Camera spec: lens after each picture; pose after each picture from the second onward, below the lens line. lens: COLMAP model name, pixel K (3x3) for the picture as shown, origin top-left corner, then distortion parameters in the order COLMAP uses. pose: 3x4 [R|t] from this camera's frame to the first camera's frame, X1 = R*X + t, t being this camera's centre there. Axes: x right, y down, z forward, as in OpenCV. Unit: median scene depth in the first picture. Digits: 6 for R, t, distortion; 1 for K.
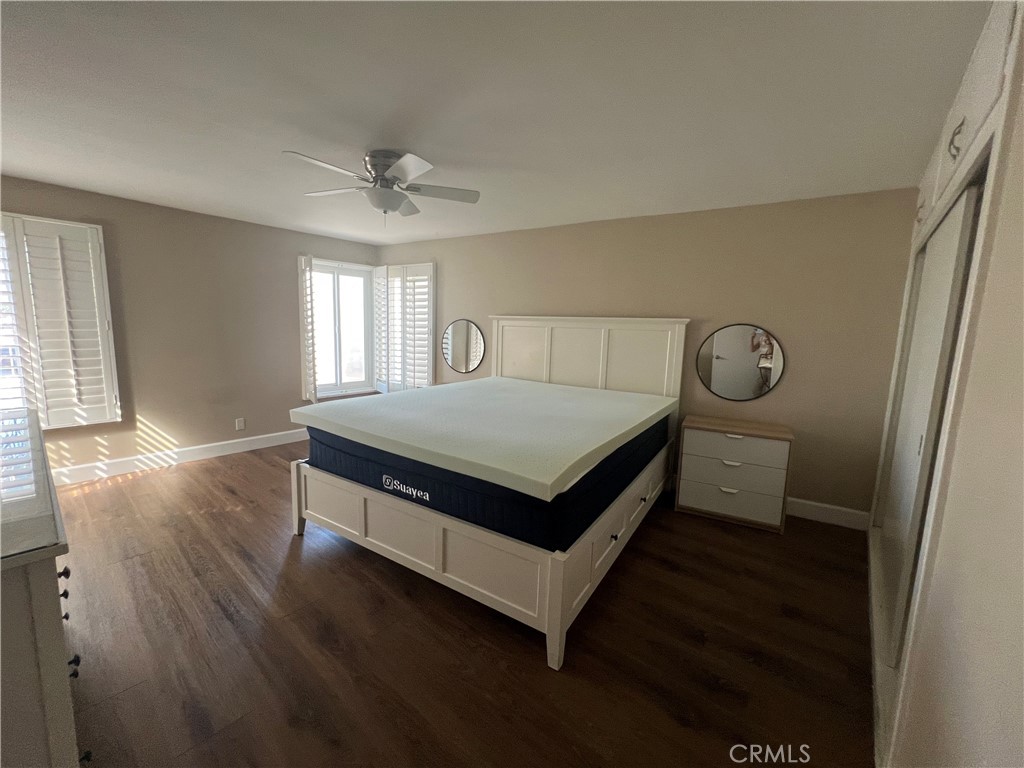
lens RADIAL K [[410.1, 0, 509.3], [0, 410.1, 385.6], [0, 0, 1]] dist [-0.002541, 0.000641]
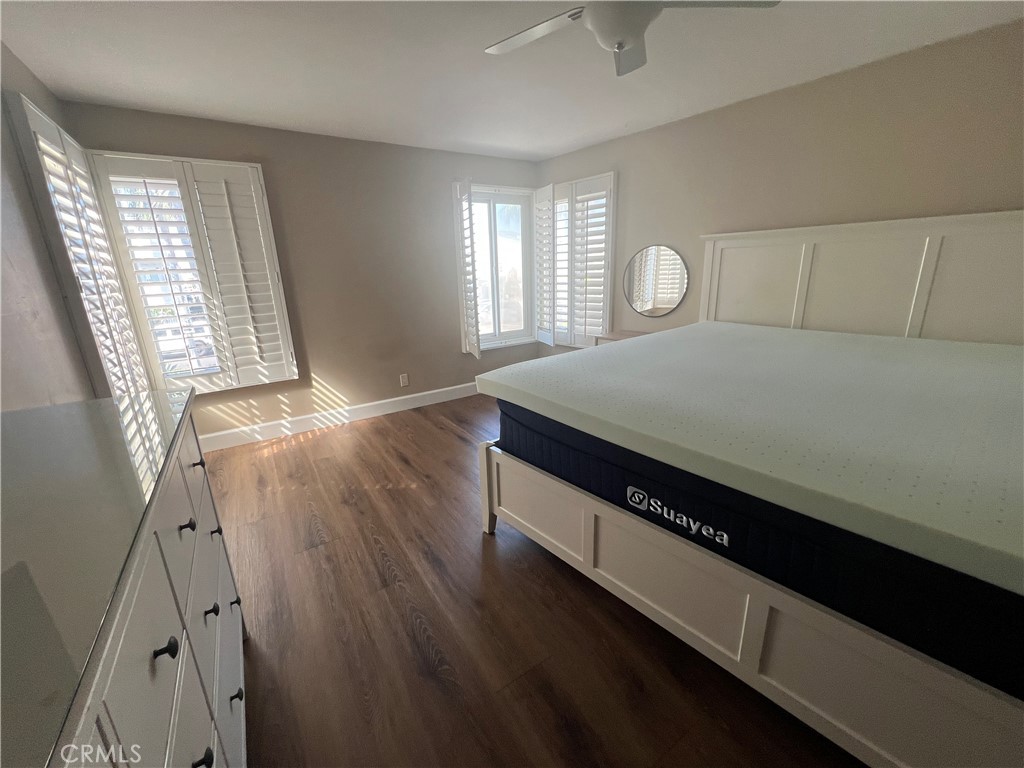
lens RADIAL K [[410.1, 0, 506.5], [0, 410.1, 382.7], [0, 0, 1]] dist [-0.002541, 0.000641]
pose [[0.955329, 0.017967, -0.294999, -0.201571], [0.021113, 0.991451, 0.128756, -0.018888], [0.294791, -0.129233, 0.946783, 0.238374]]
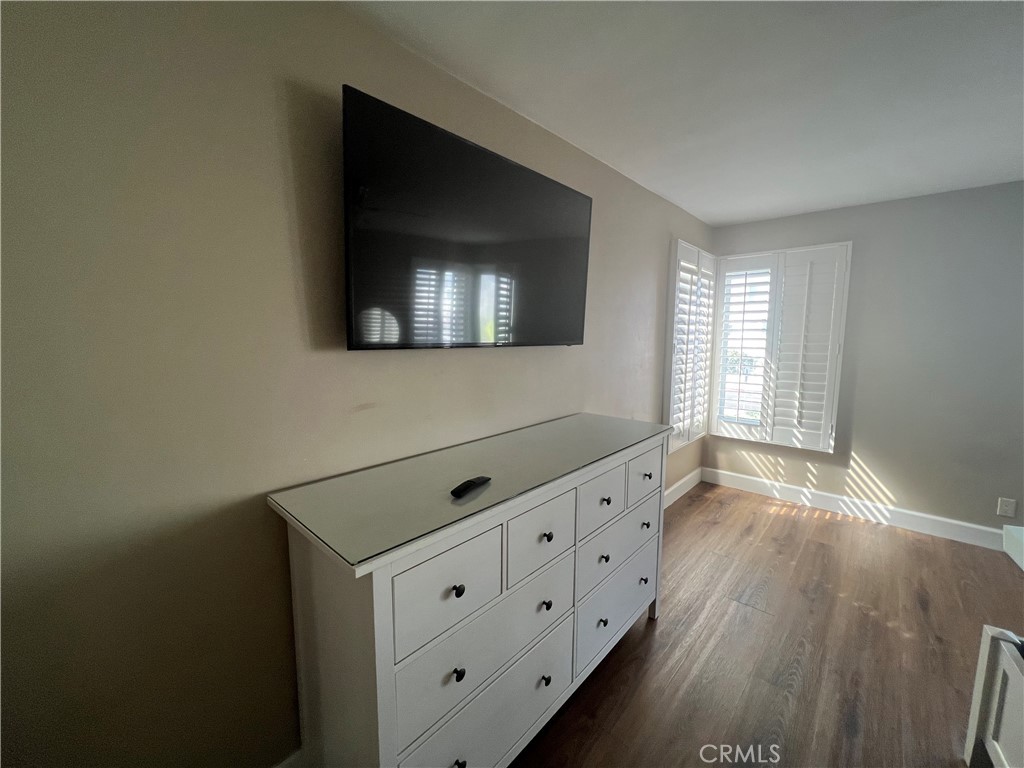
lens RADIAL K [[410.1, 0, 506.6], [0, 410.1, 381.4], [0, 0, 1]] dist [-0.002541, 0.000641]
pose [[-0.051415, 0.089176, -0.994688, -0.022111], [-0.142626, 0.985140, 0.095692, -0.056717], [0.988440, 0.146789, -0.037932, 0.304833]]
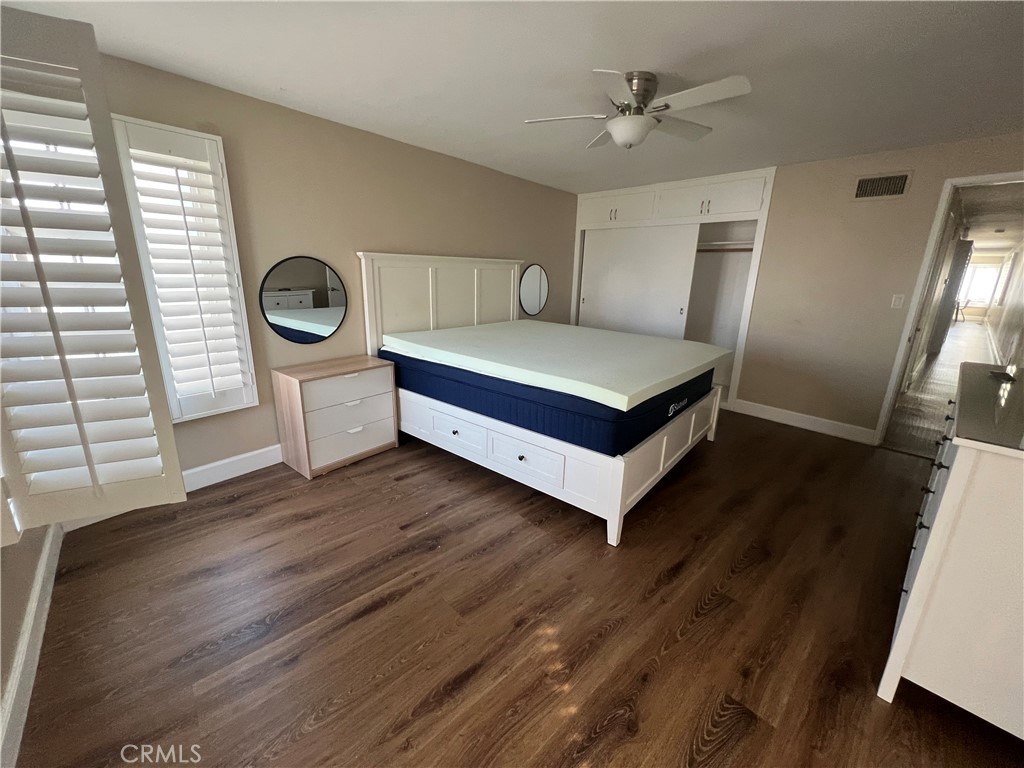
lens RADIAL K [[410.1, 0, 519.4], [0, 410.1, 379.3], [0, 0, 1]] dist [-0.002541, 0.000641]
pose [[0.126243, -0.273935, 0.953427, -0.959349], [0.139308, 0.956487, 0.256369, -0.132417], [-0.982169, 0.100455, 0.158911, 0.818350]]
